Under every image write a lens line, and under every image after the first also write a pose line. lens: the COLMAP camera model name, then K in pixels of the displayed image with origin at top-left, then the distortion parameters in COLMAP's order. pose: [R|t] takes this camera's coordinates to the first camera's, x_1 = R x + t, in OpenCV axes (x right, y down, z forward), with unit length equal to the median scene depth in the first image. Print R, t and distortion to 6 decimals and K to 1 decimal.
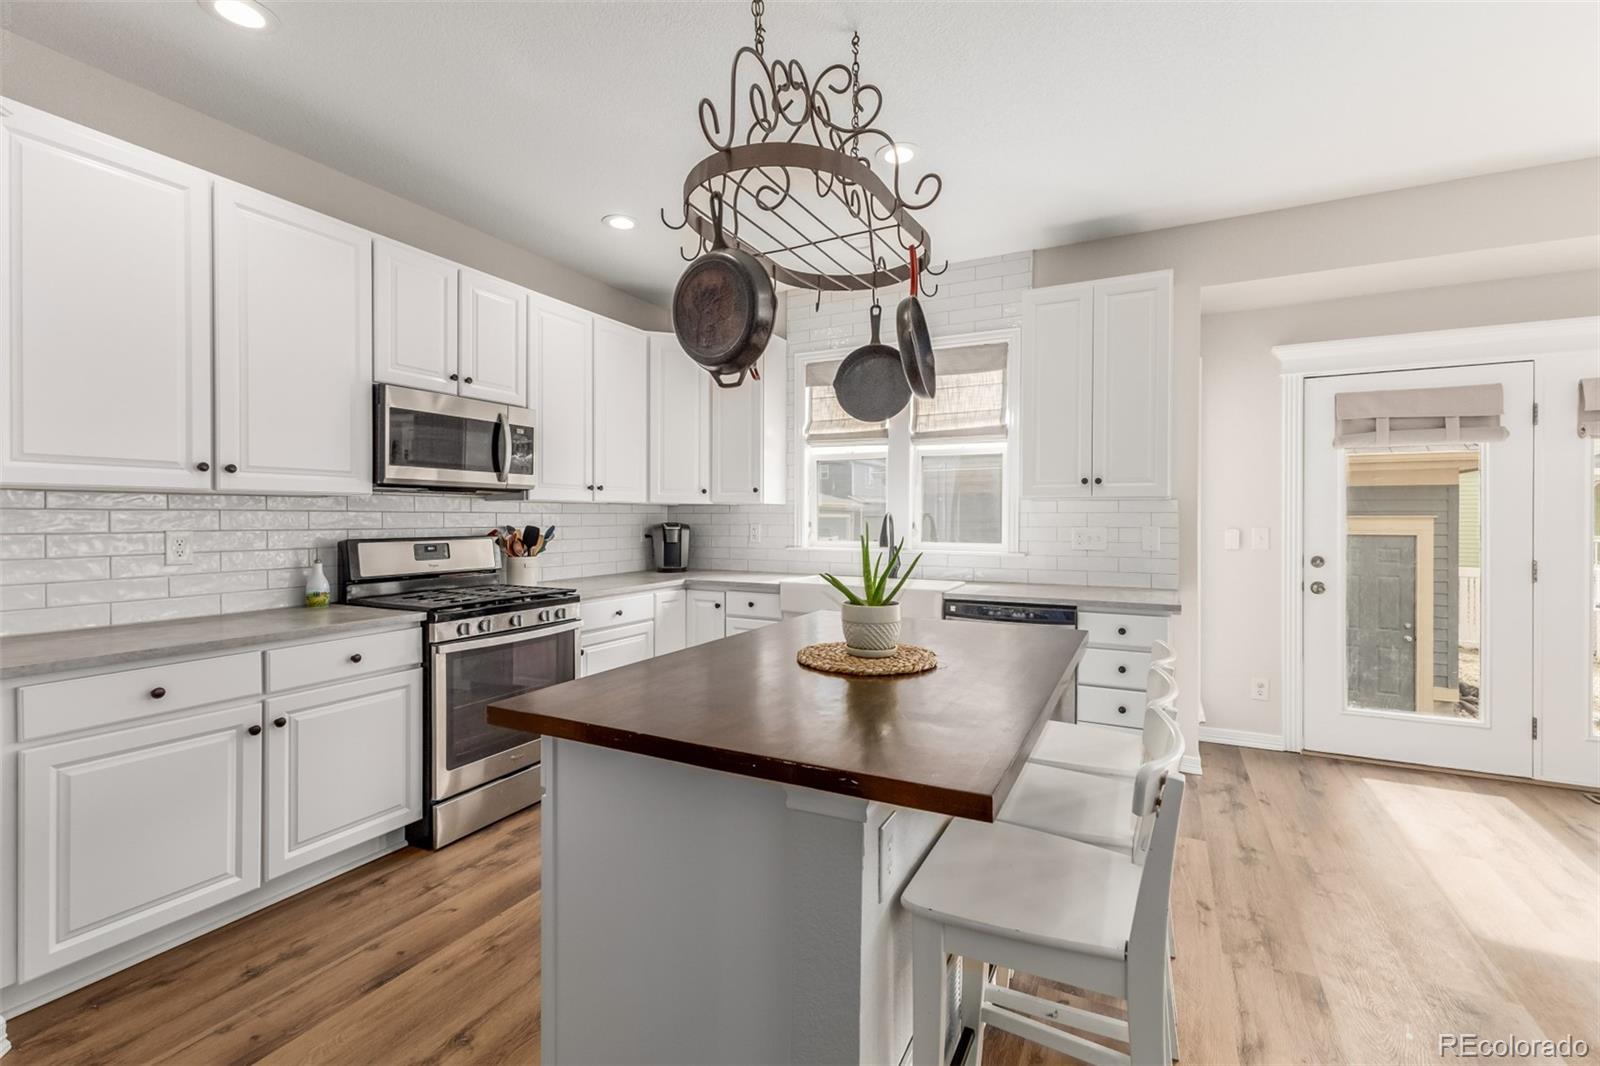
lens RADIAL K [[698.2, 0, 778.8], [0, 698.2, 529.7], [0, 0, 1]] dist [0.009751, -0.001396]
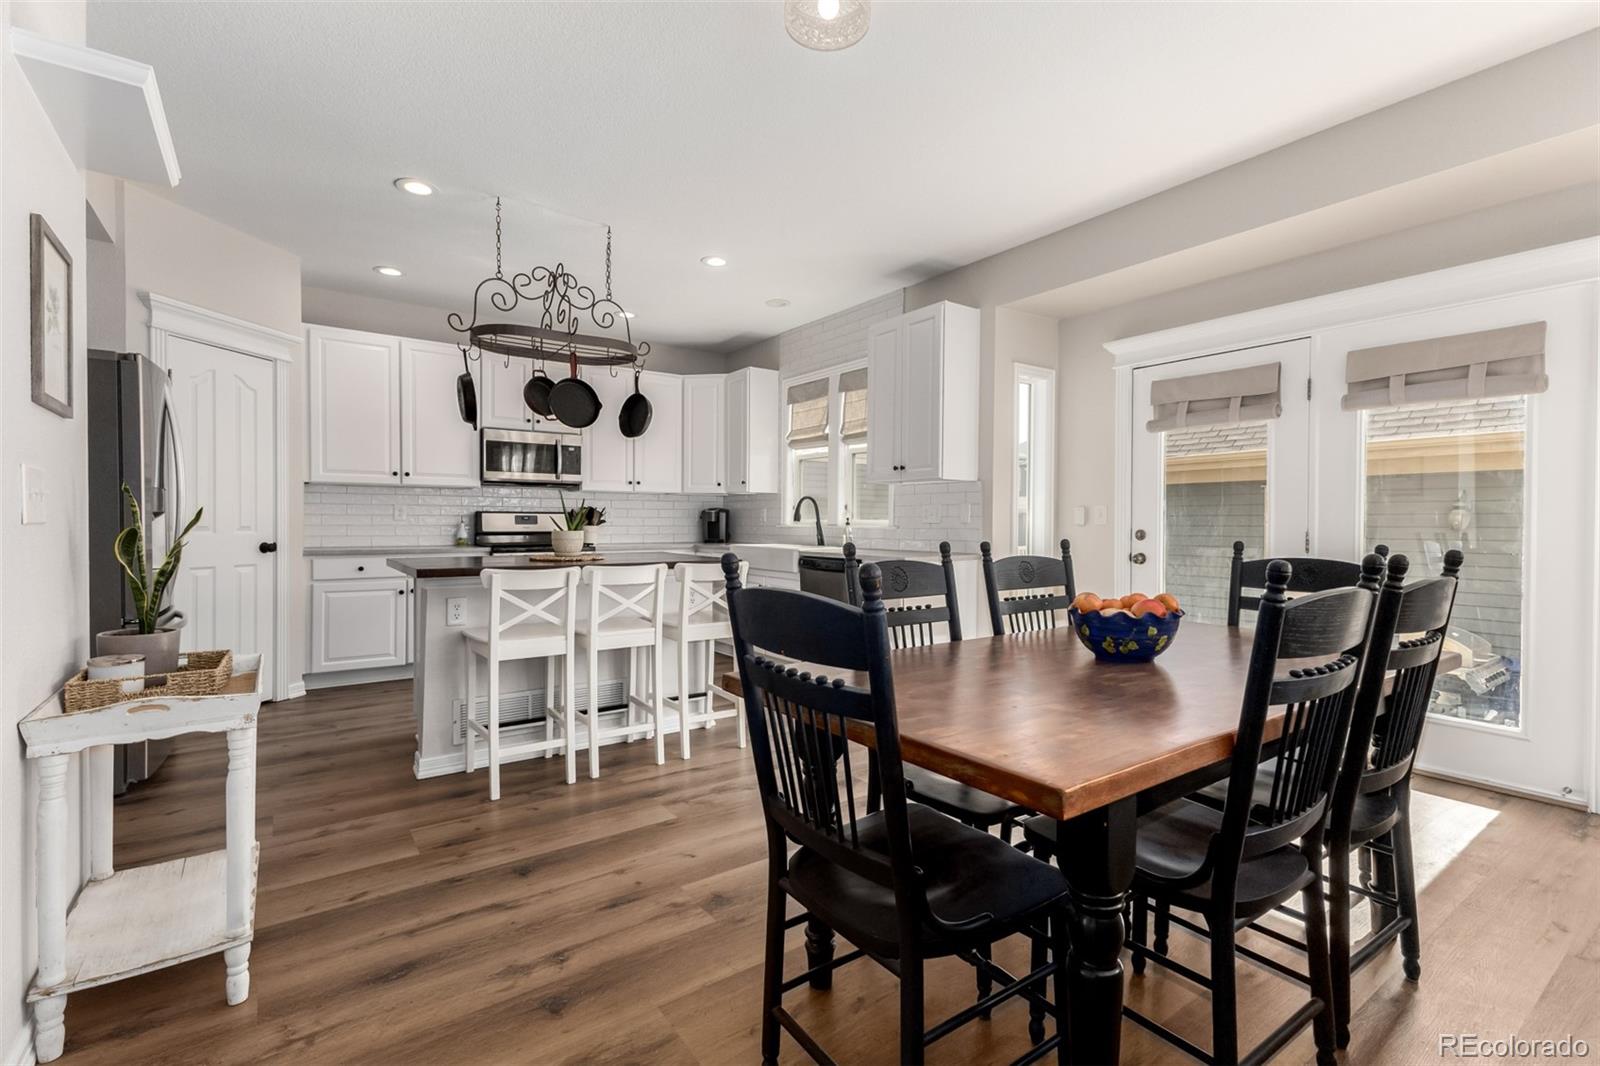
lens RADIAL K [[698.2, 0, 771.7], [0, 698.2, 533.7], [0, 0, 1]] dist [0.009751, -0.001396]
pose [[0.887752, 0.011384, -0.460181, 0.844268], [-0.012503, 0.999922, 0.000618, 0.056101], [0.460152, 0.005205, 0.887825, -0.270686]]
